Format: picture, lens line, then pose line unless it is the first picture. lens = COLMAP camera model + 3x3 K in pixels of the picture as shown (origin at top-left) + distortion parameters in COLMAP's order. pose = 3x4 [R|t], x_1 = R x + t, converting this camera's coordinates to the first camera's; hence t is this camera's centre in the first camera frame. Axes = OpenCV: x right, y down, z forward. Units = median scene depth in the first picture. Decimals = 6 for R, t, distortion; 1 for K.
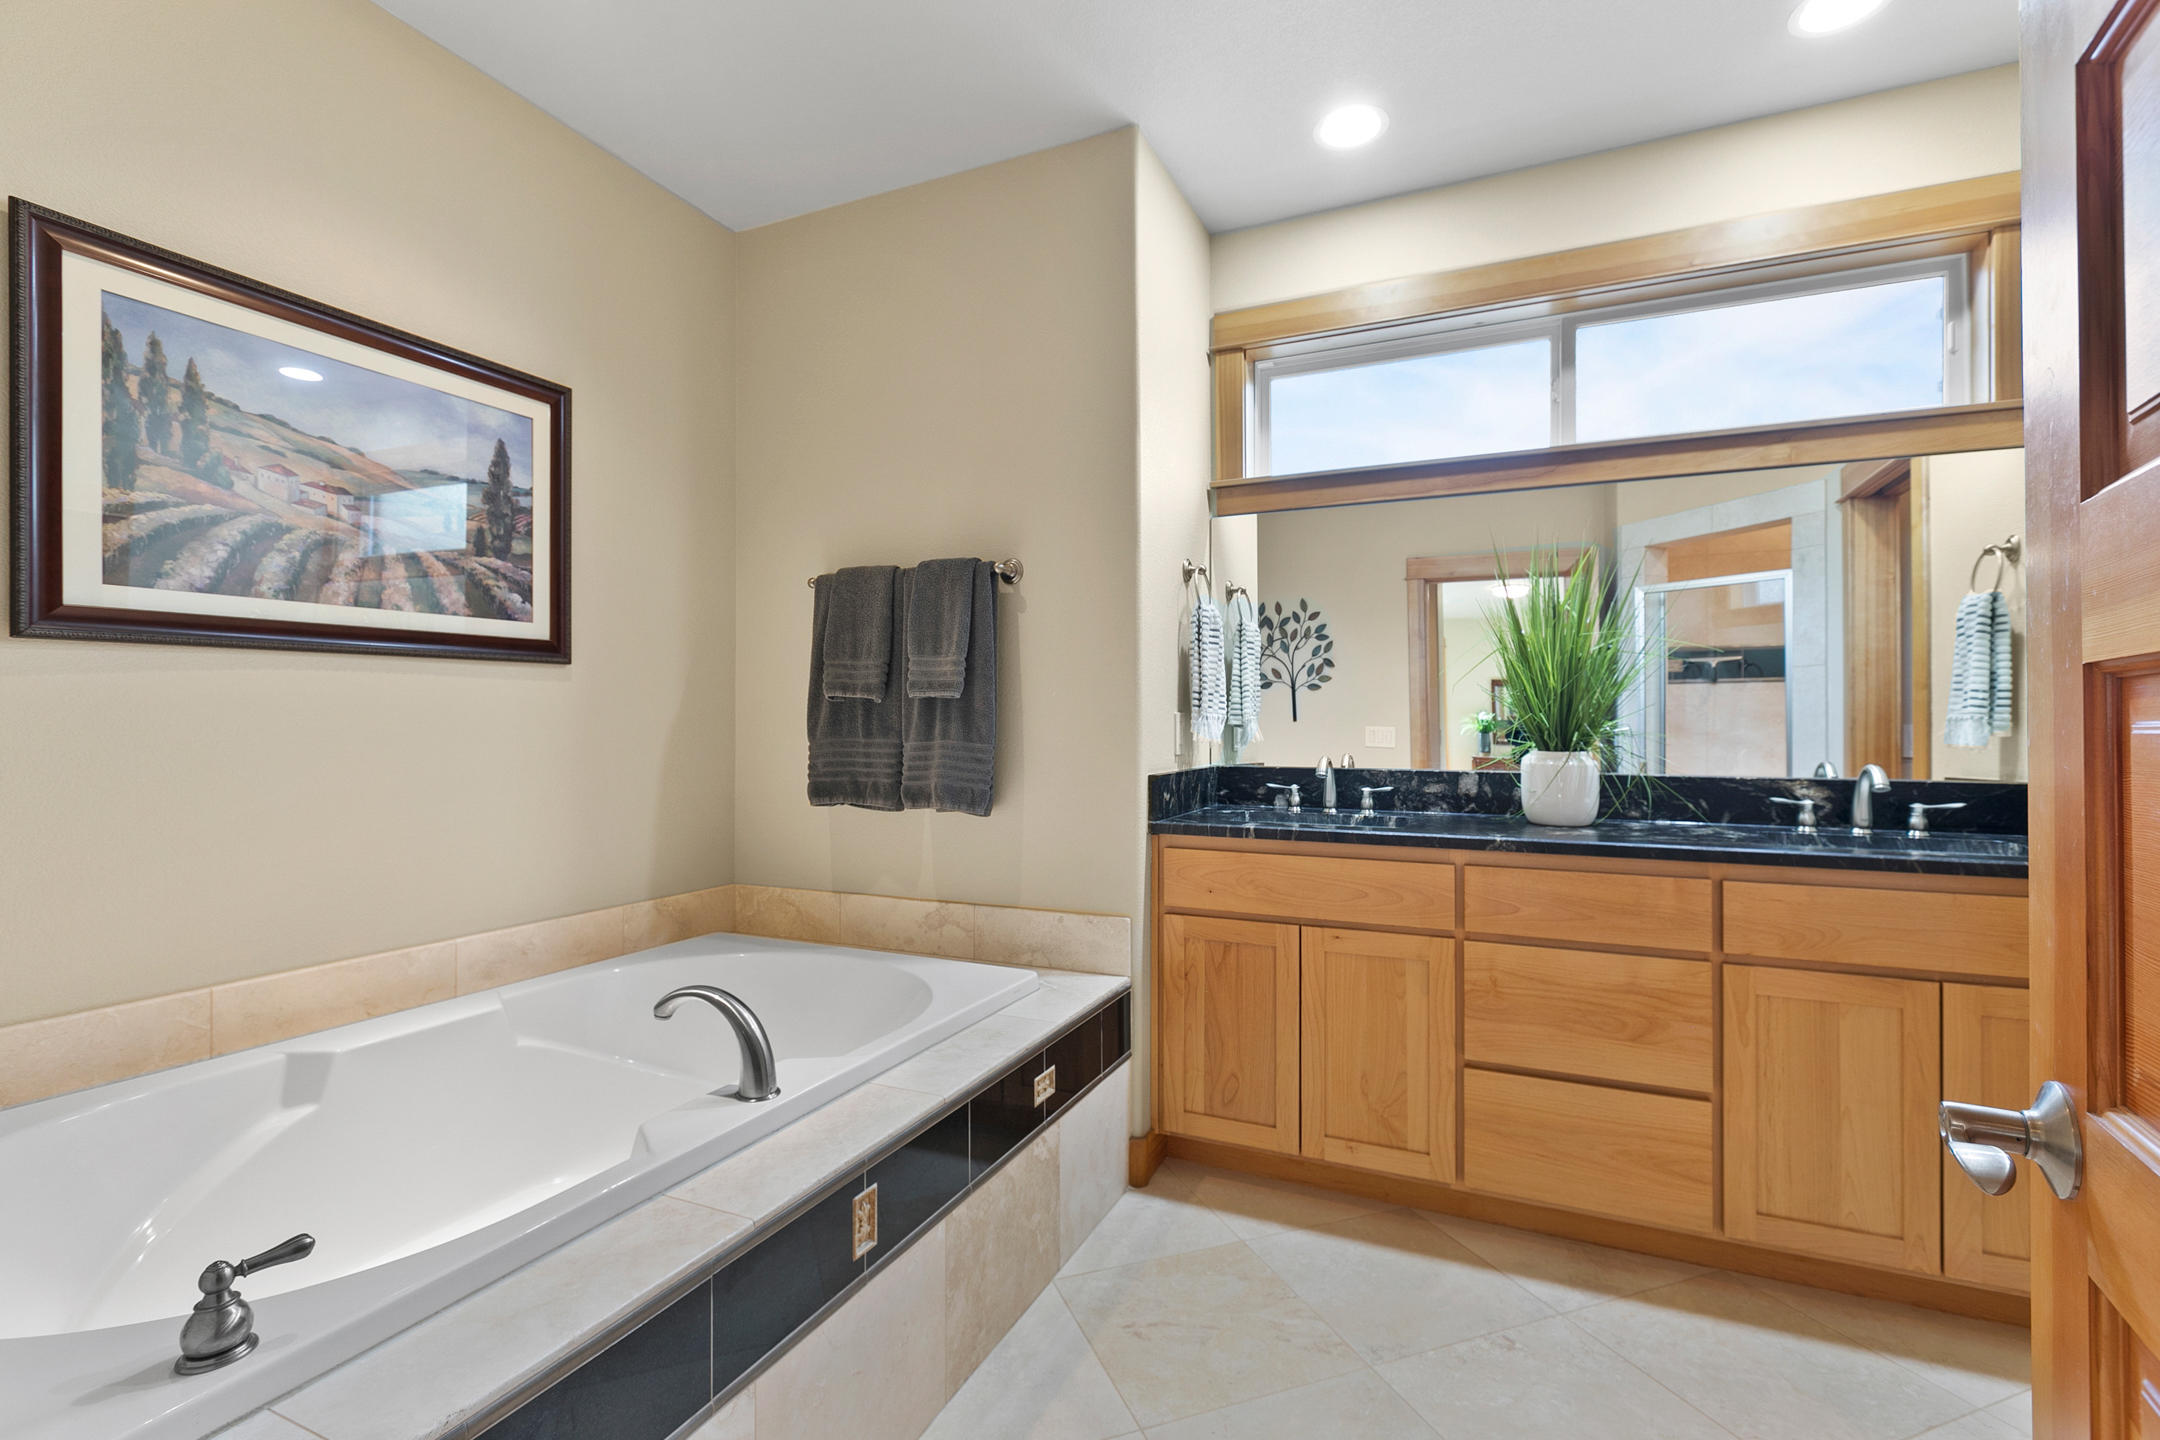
lens RADIAL K [[973.6, 0, 1080.4], [0, 973.6, 724.6], [0, 0, 1]] dist [-0.002856, 0.002374]
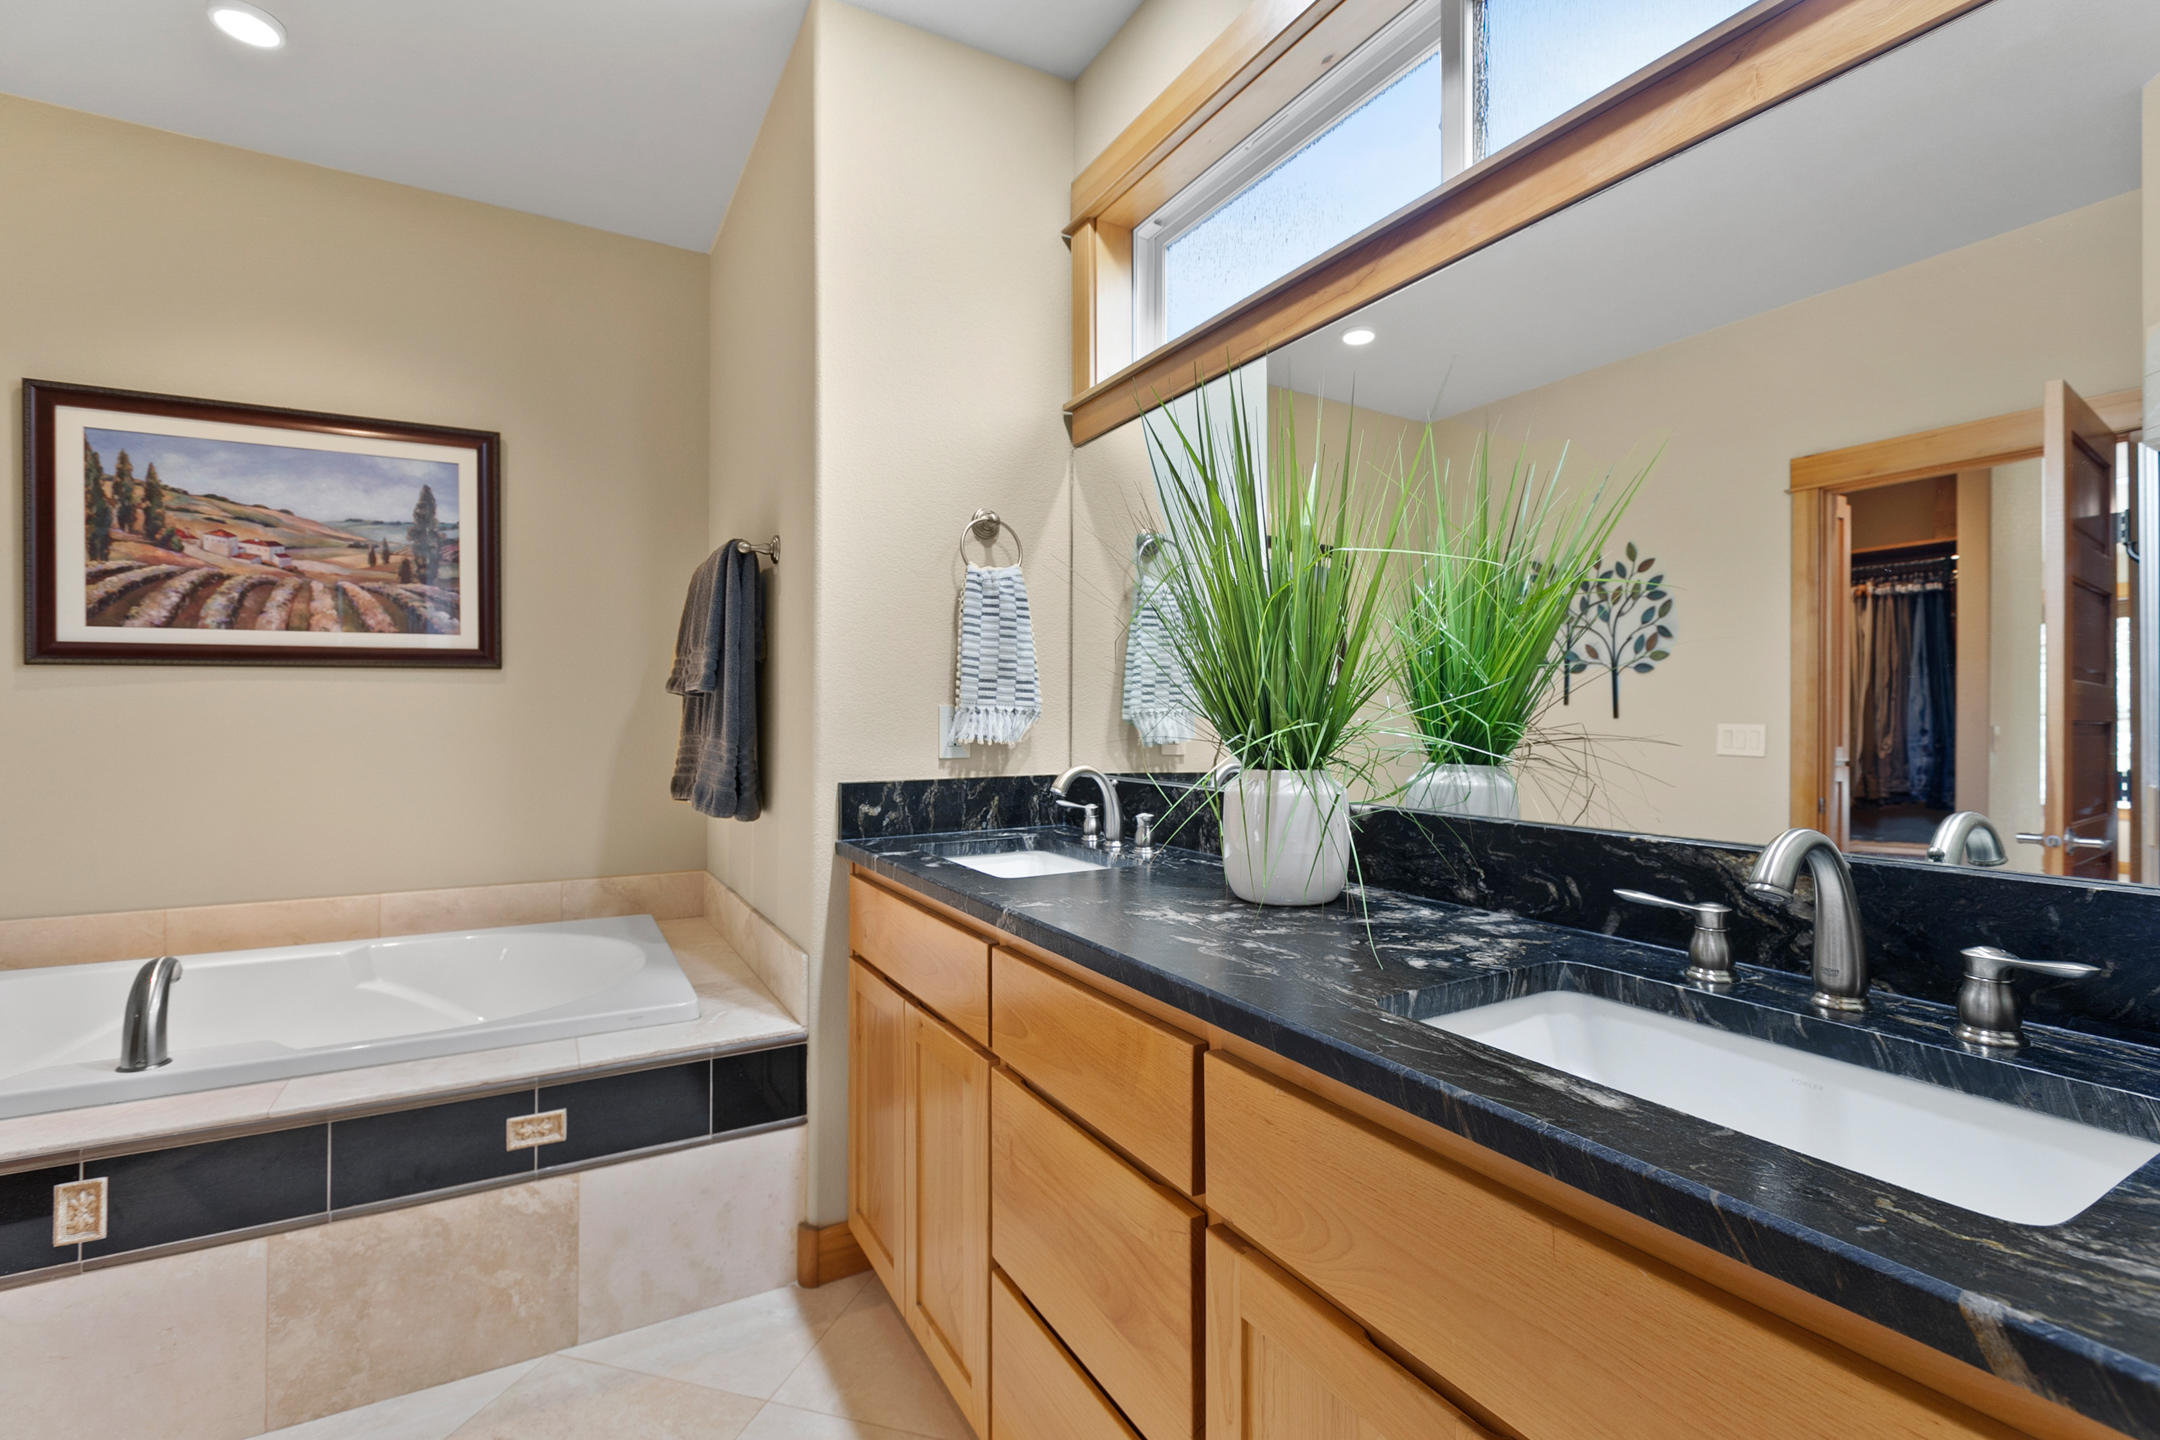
lens RADIAL K [[973.6, 0, 1070.1], [0, 973.6, 711.7], [0, 0, 1]] dist [-0.002856, 0.002374]
pose [[0.808133, -0.004415, -0.588984, 0.800769], [-0.001516, 0.999953, -0.009576, -0.001370], [0.588999, 0.008632, 0.808088, 0.515966]]
